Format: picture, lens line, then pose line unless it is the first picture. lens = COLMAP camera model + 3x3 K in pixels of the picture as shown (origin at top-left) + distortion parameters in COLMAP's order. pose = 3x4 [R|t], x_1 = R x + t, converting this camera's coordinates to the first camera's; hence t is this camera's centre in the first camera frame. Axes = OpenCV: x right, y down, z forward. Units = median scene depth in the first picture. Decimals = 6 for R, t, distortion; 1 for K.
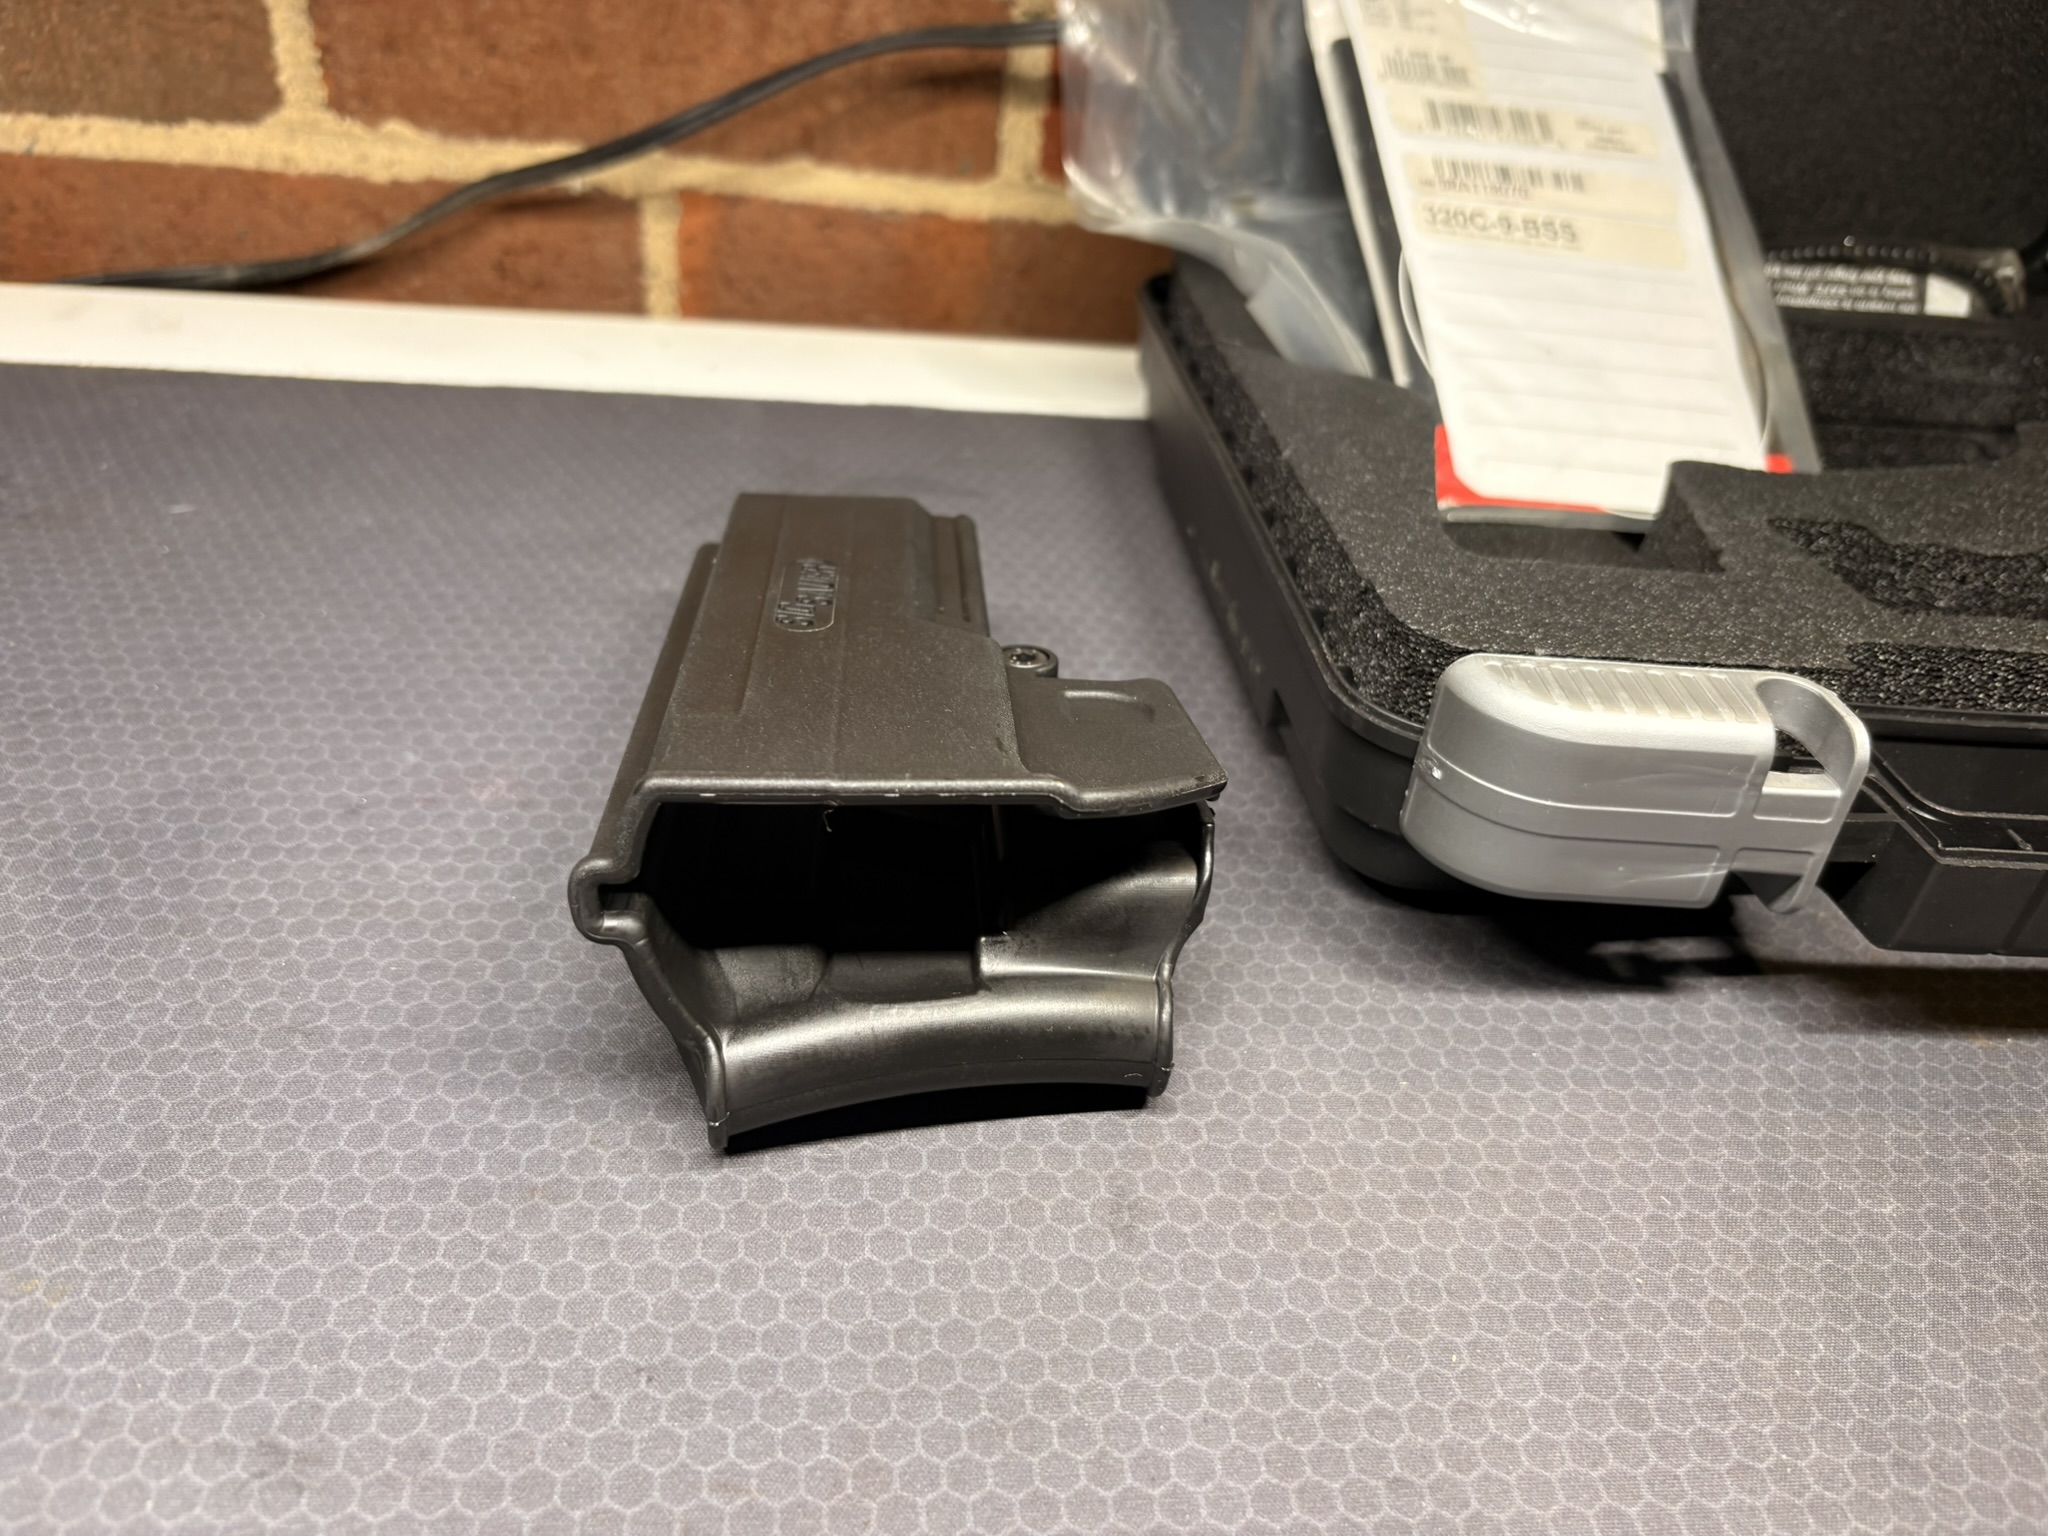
lens RADIAL K [[1560.2, 0, 907.9], [0, 1560.2, 770.6], [0, 0, 1]] dist [0.102825, -0.112274]
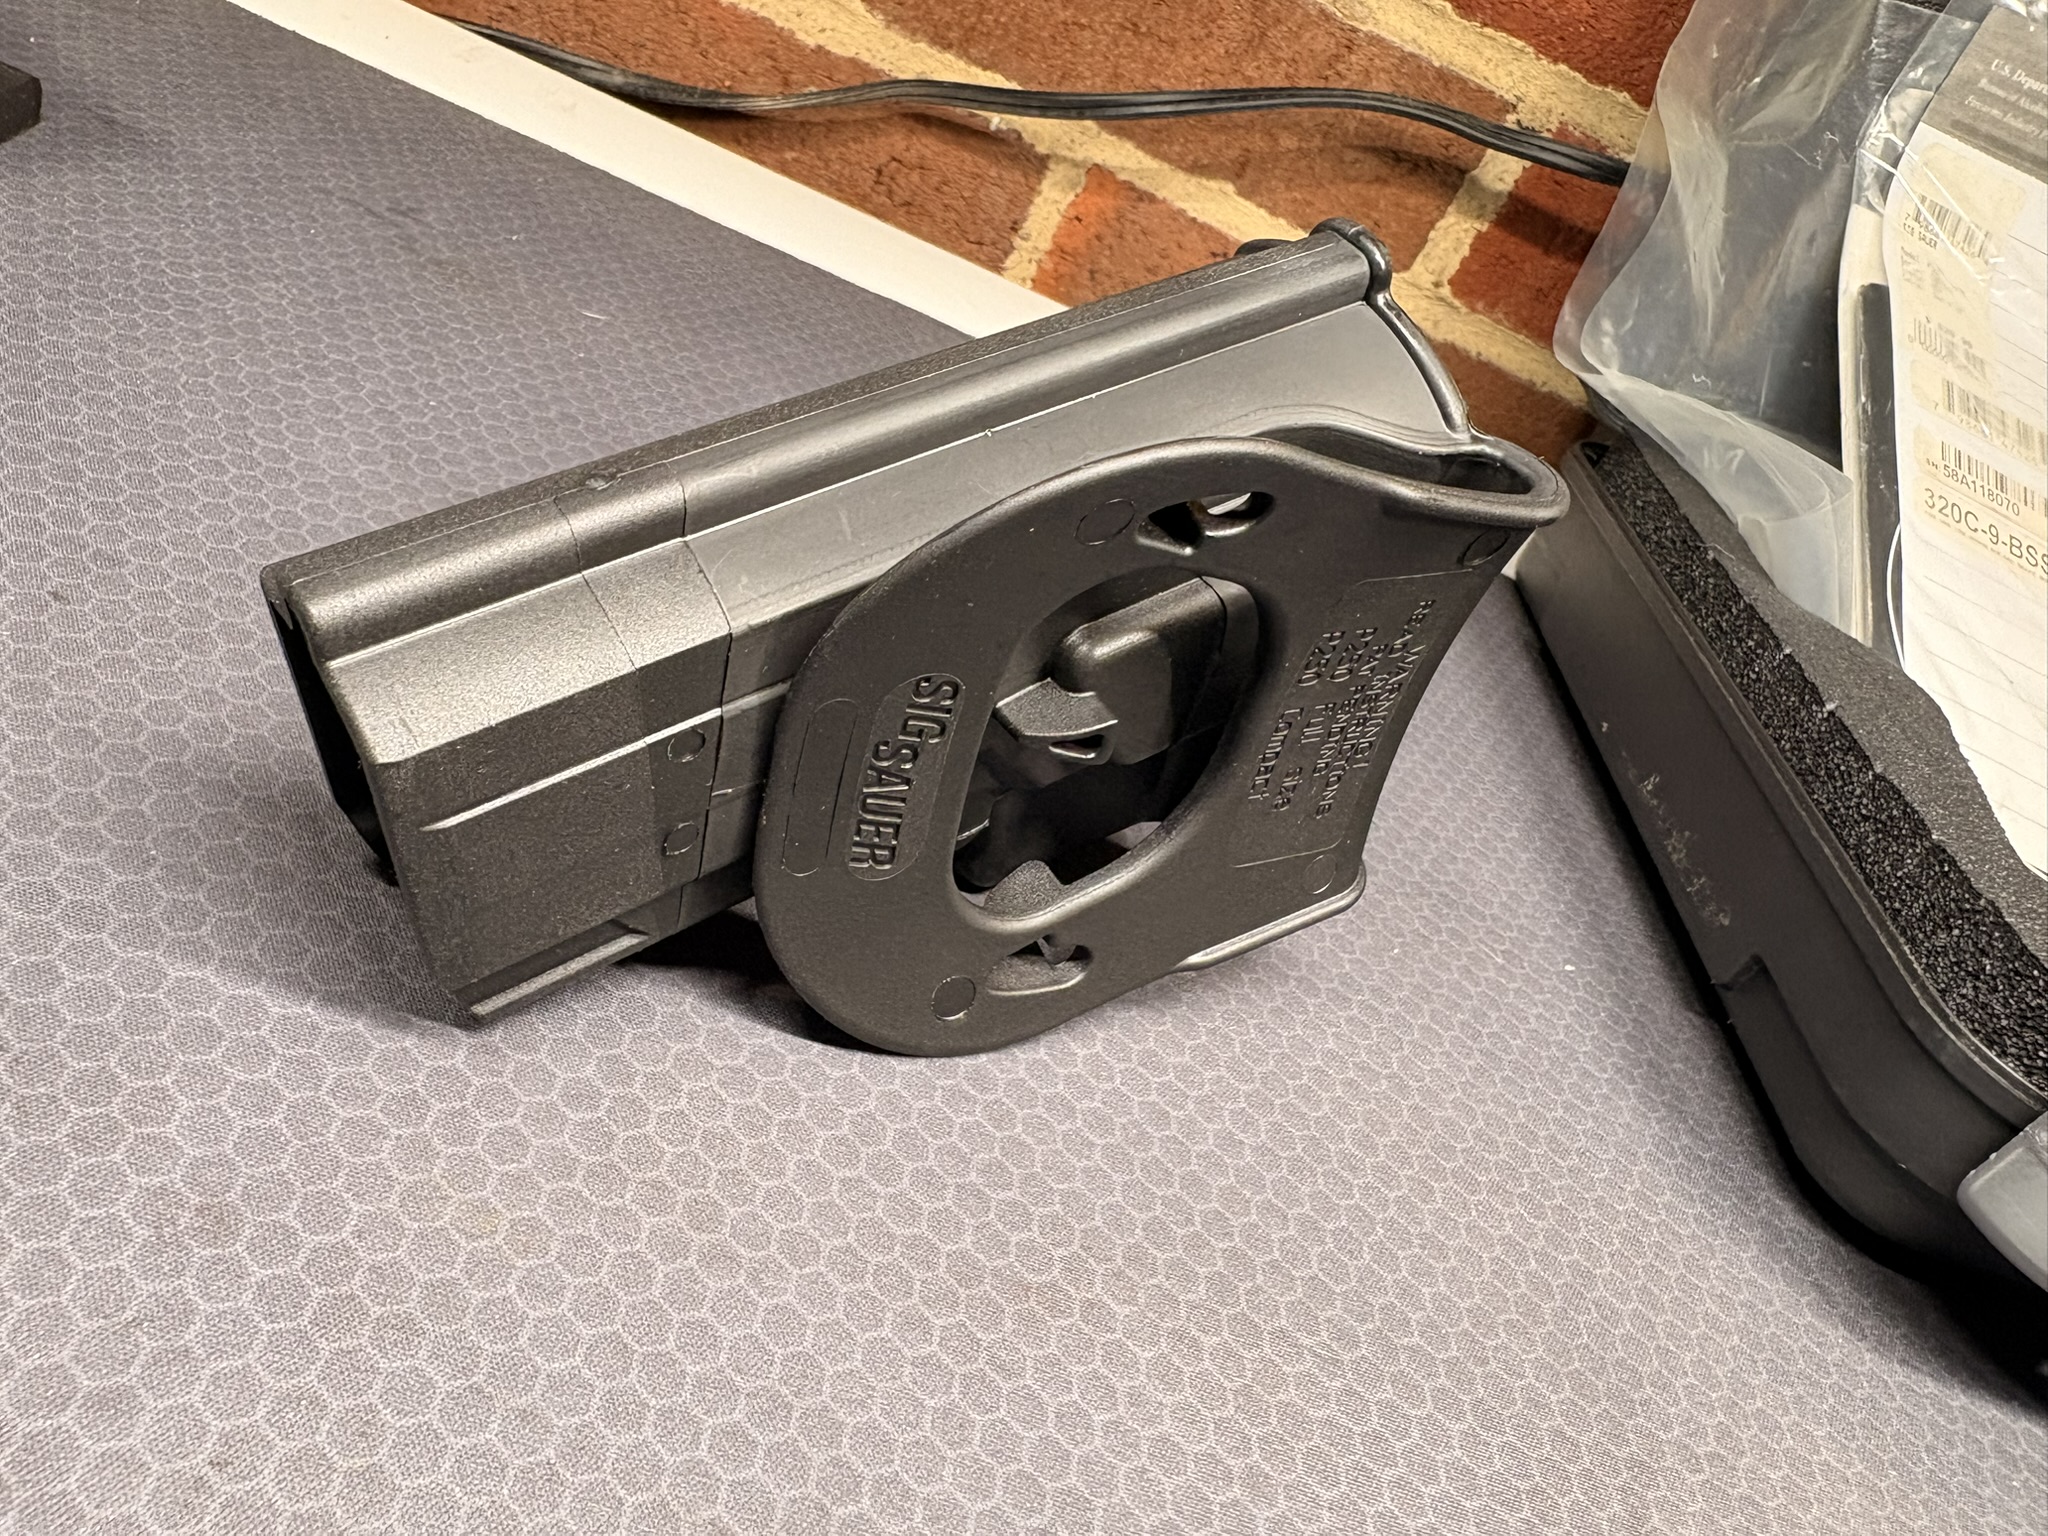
lens RADIAL K [[1546.6, 0, 920.5], [0, 1546.6, 757.3], [0, 0, 1]] dist [0.051983, 0.011677]
pose [[0.934573, 0.350318, 0.062051, -0.297372], [-0.350080, 0.936599, -0.015017, 0.022788], [-0.063378, -0.007688, 0.997960, 0.124342]]
